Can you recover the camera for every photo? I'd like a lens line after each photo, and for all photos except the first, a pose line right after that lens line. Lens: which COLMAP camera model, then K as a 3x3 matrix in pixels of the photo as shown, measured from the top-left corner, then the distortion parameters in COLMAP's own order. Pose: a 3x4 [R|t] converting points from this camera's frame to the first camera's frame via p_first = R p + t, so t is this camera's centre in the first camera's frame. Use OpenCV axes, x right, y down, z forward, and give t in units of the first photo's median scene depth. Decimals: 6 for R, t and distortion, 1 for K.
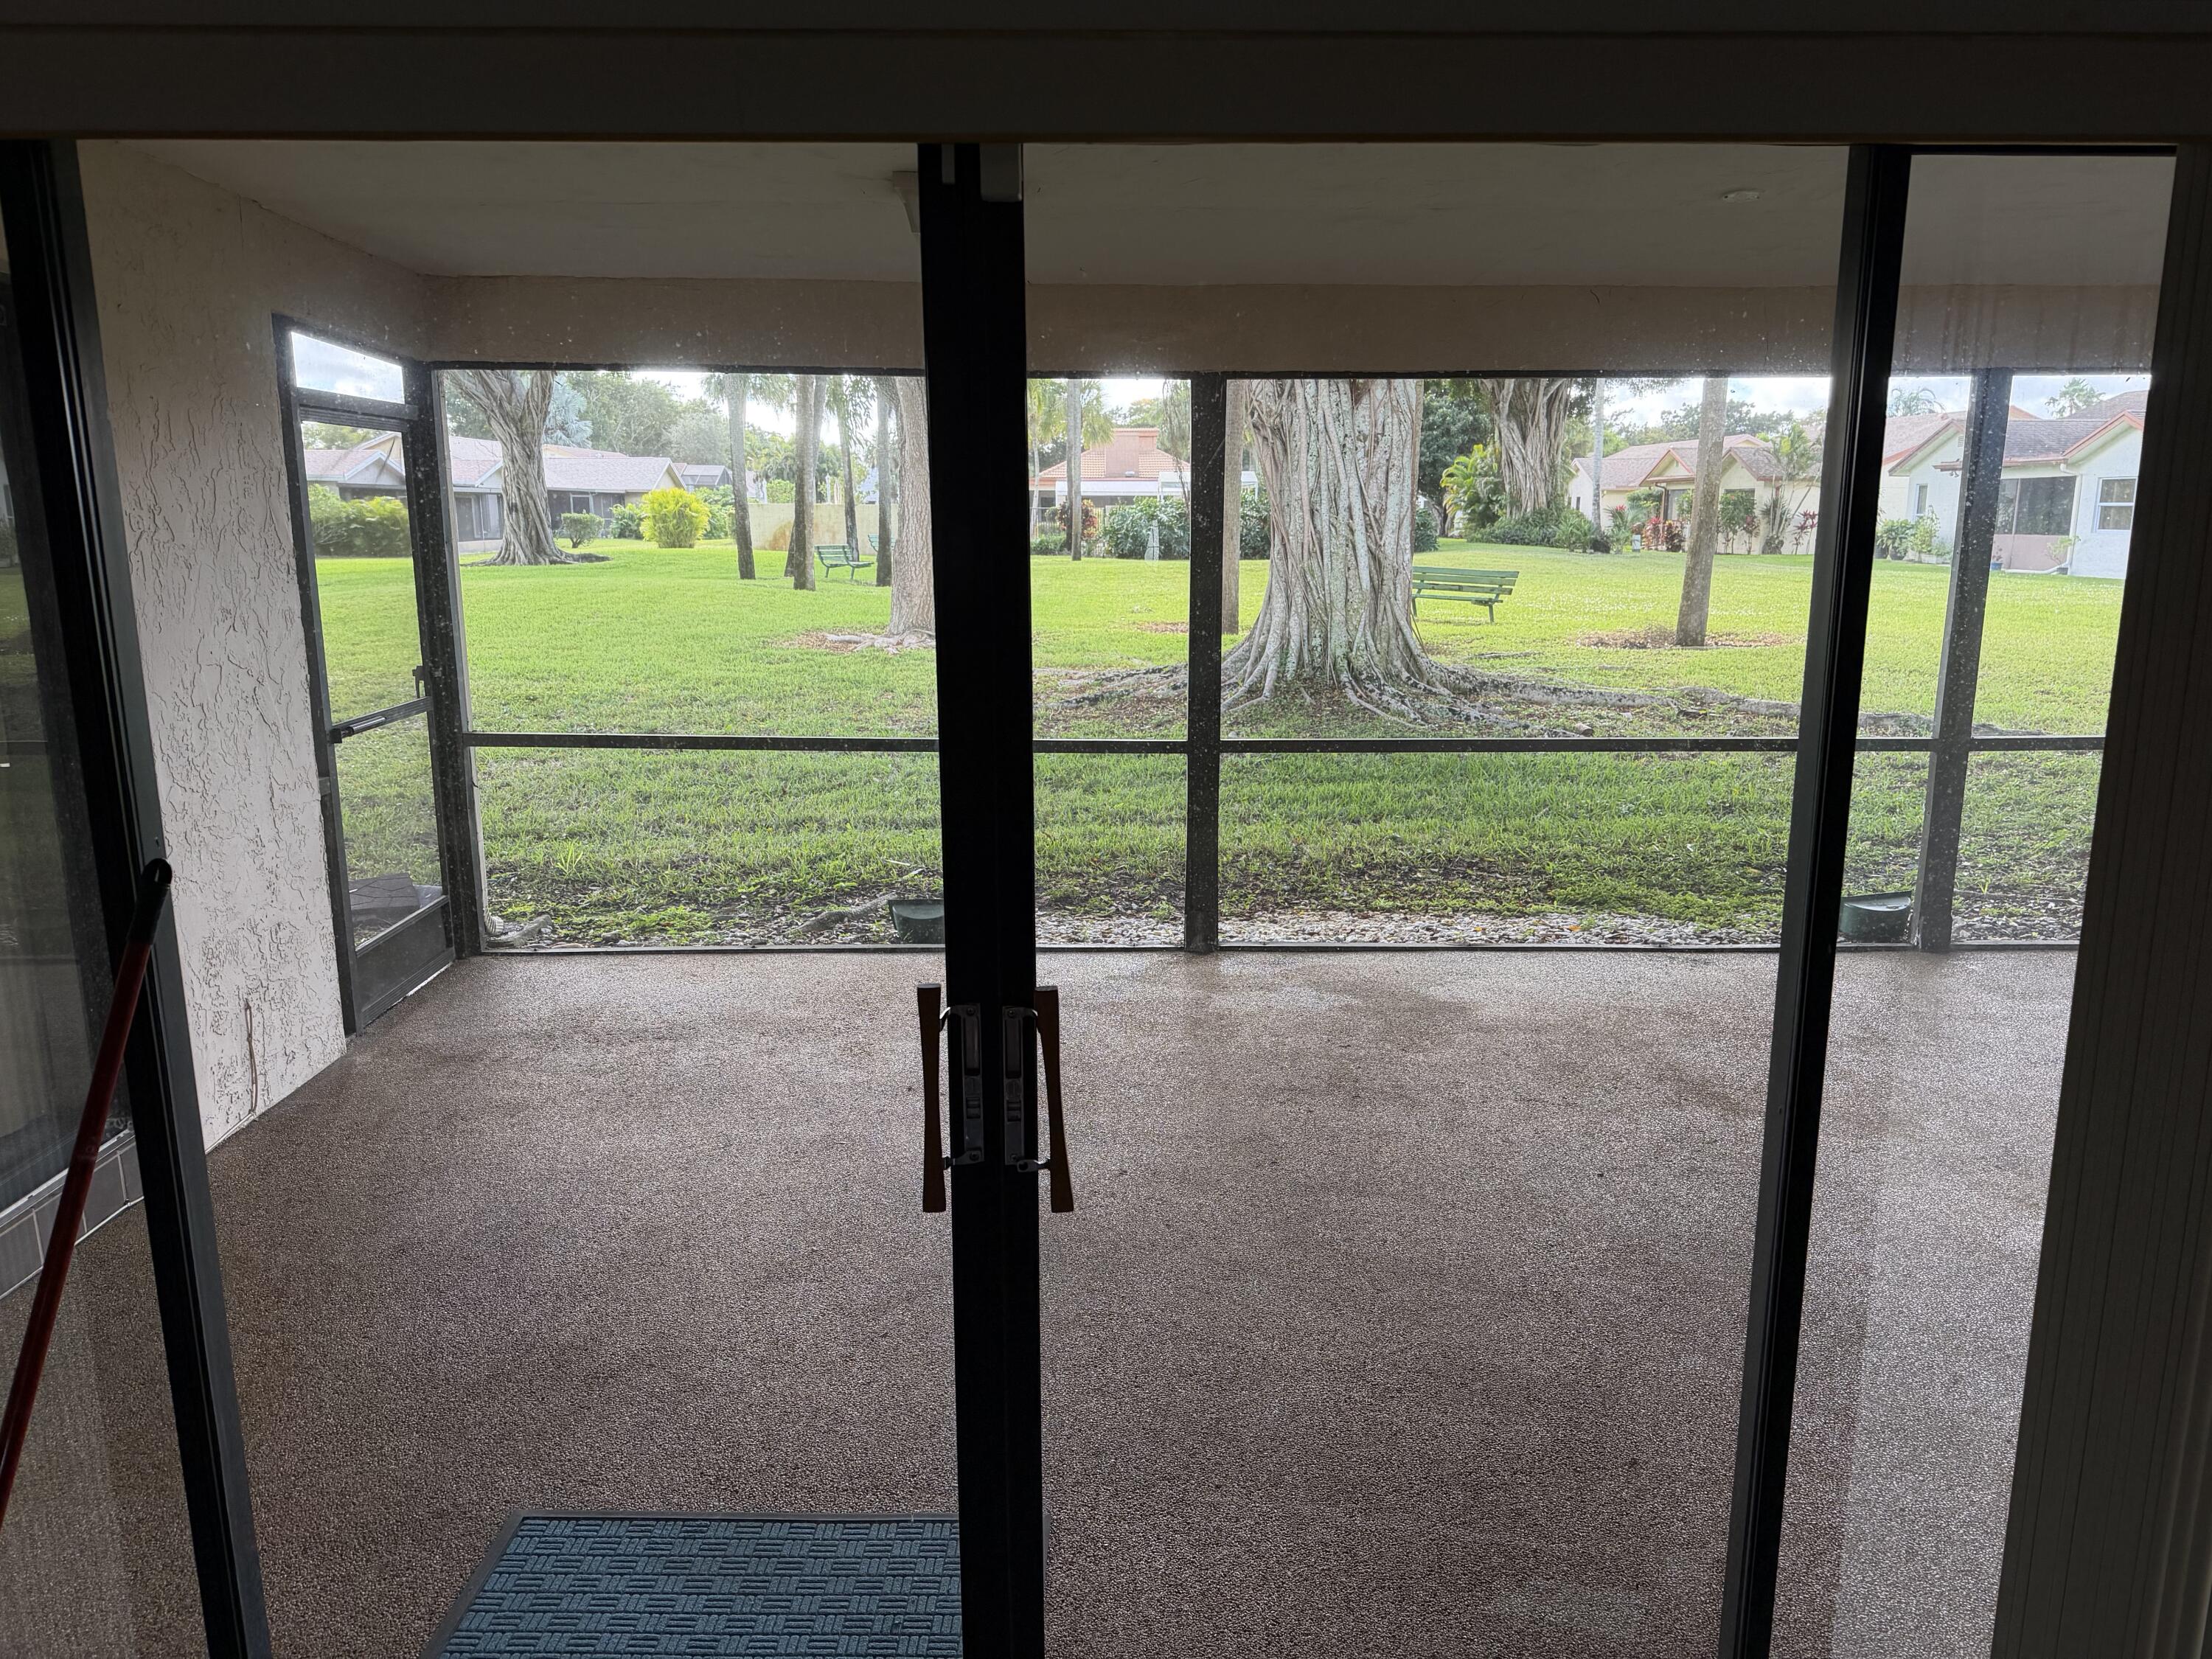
lens RADIAL K [[1534.6, 0, 1103.6], [0, 1534.6, 824.3], [0, 0, 1]] dist [0.008307, 0.002250]
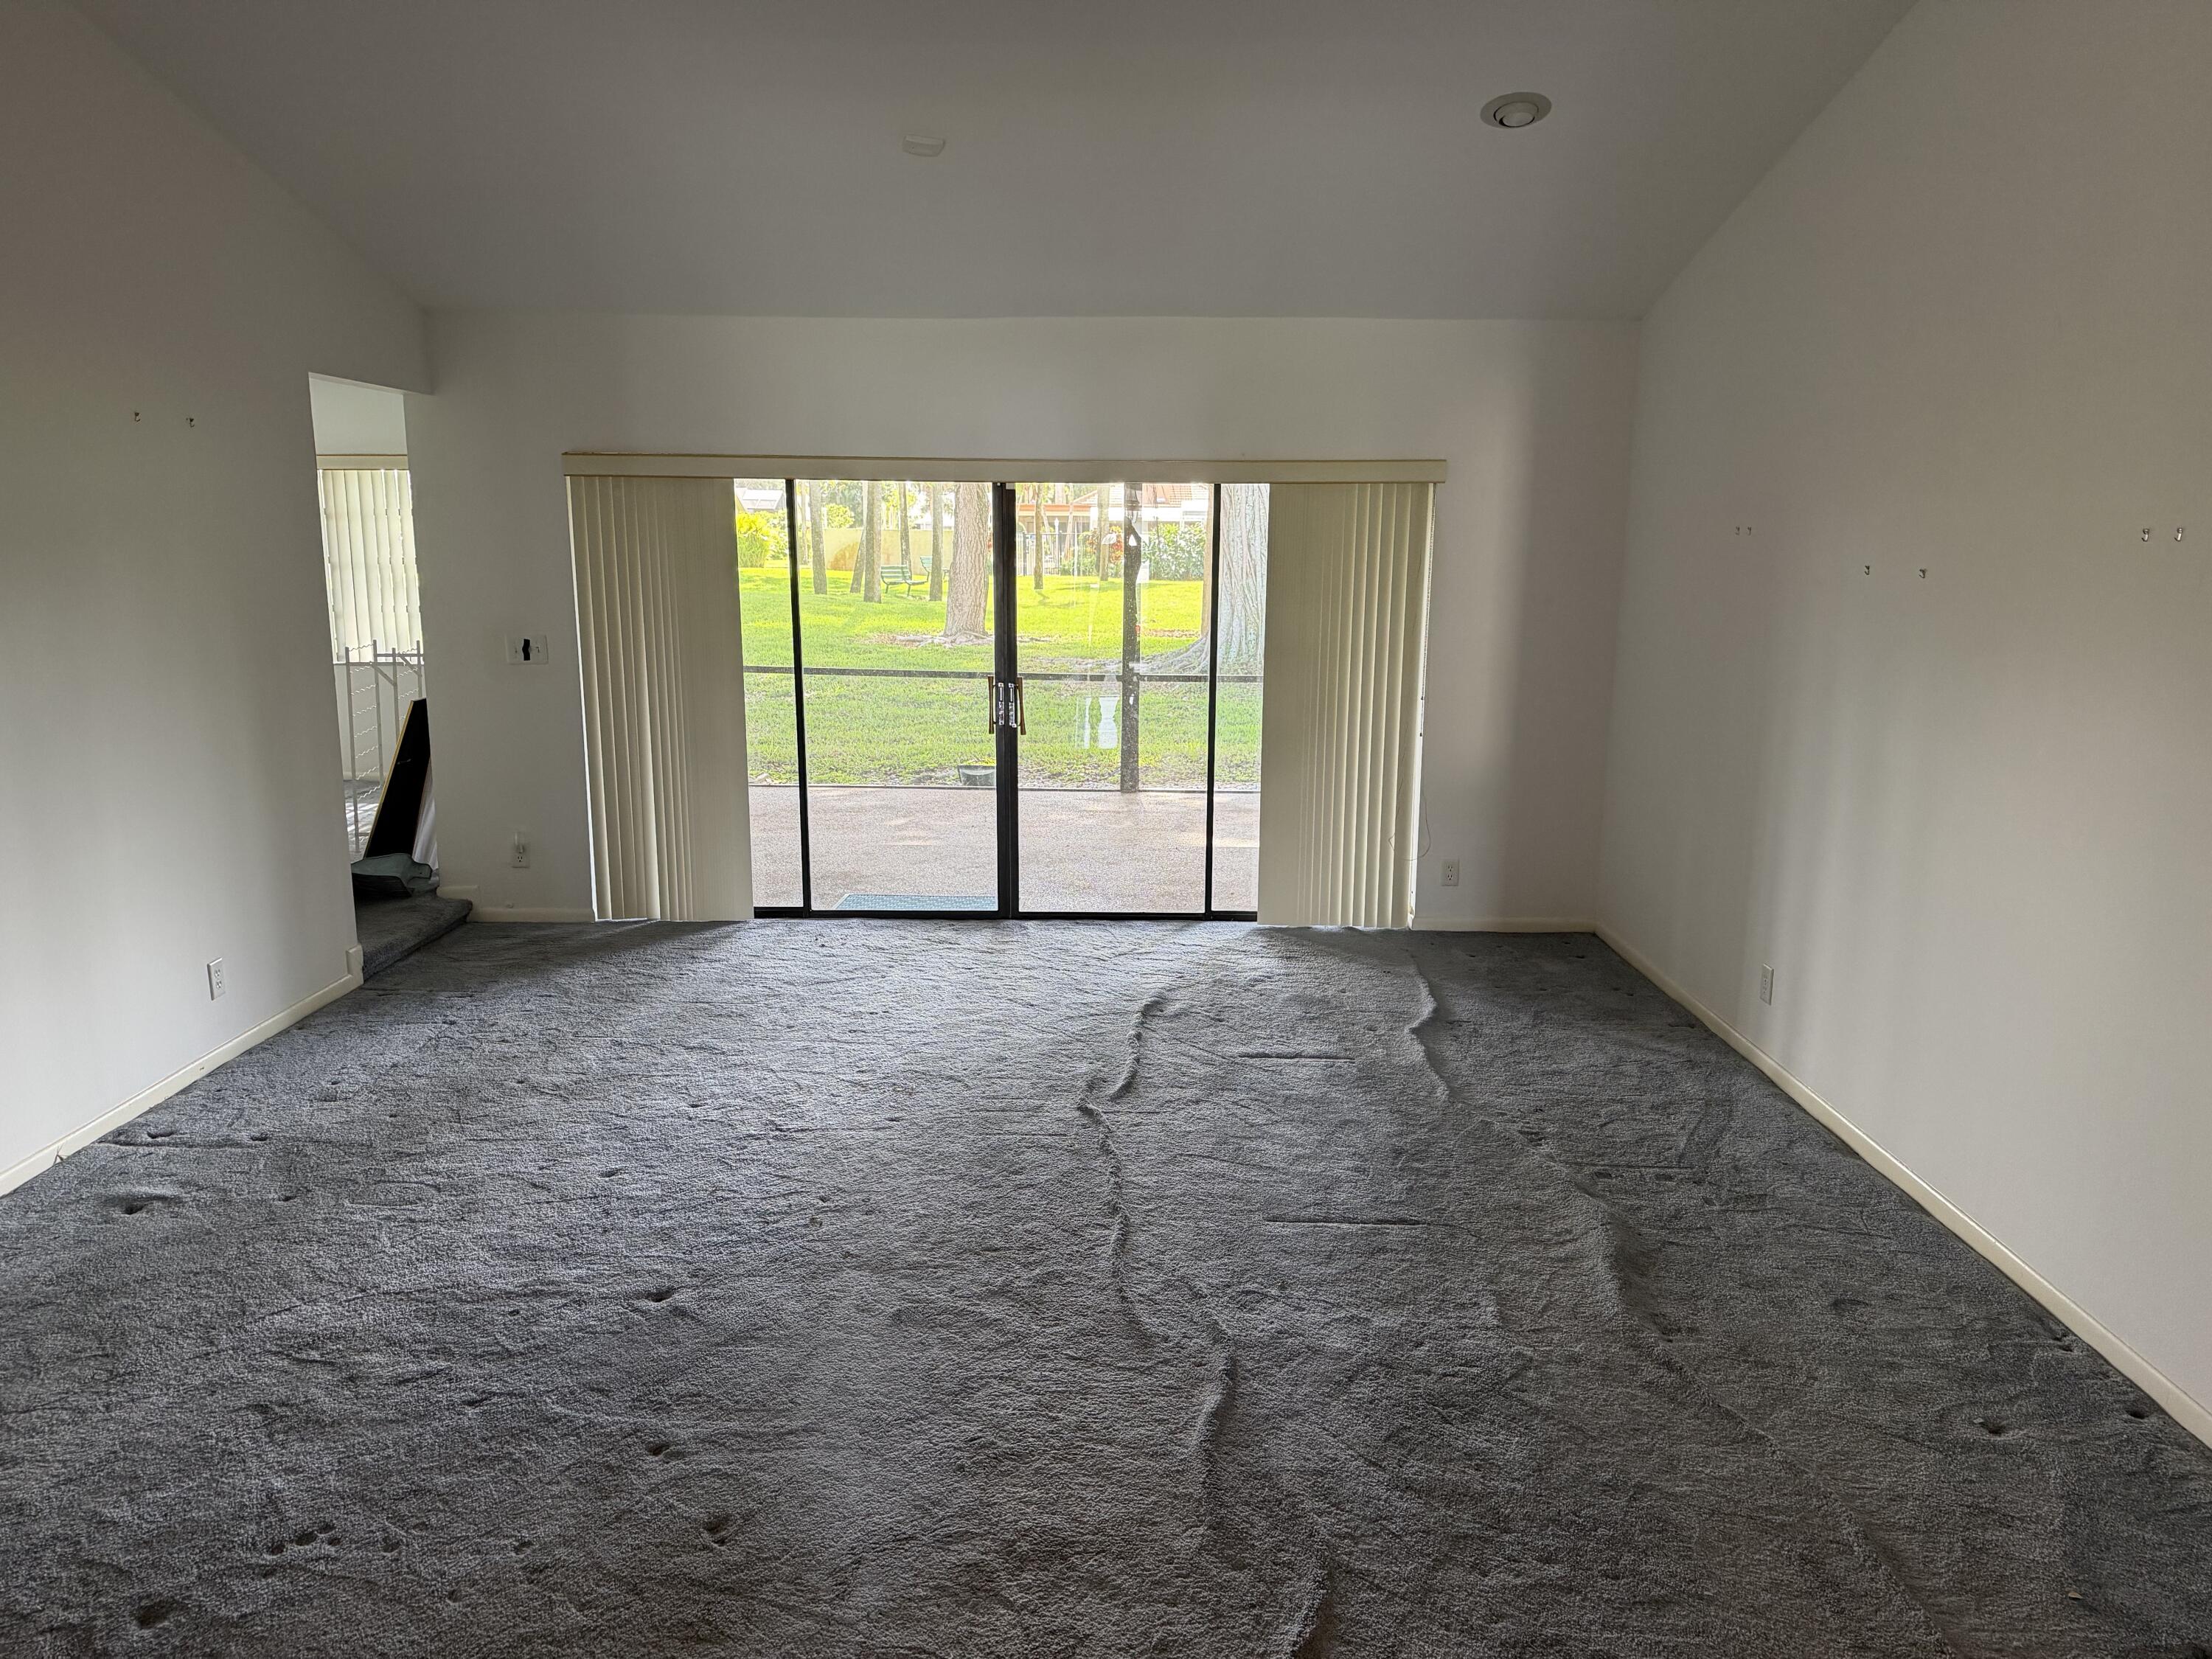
lens RADIAL K [[1534.6, 0, 1106.3], [0, 1534.6, 836.0], [0, 0, 1]] dist [0.008307, 0.002250]
pose [[0.999690, 0.010542, -0.022564, 0.039110], [-0.010685, 0.999923, -0.006257, 0.074166], [0.022496, 0.006496, 0.999726, -0.414273]]
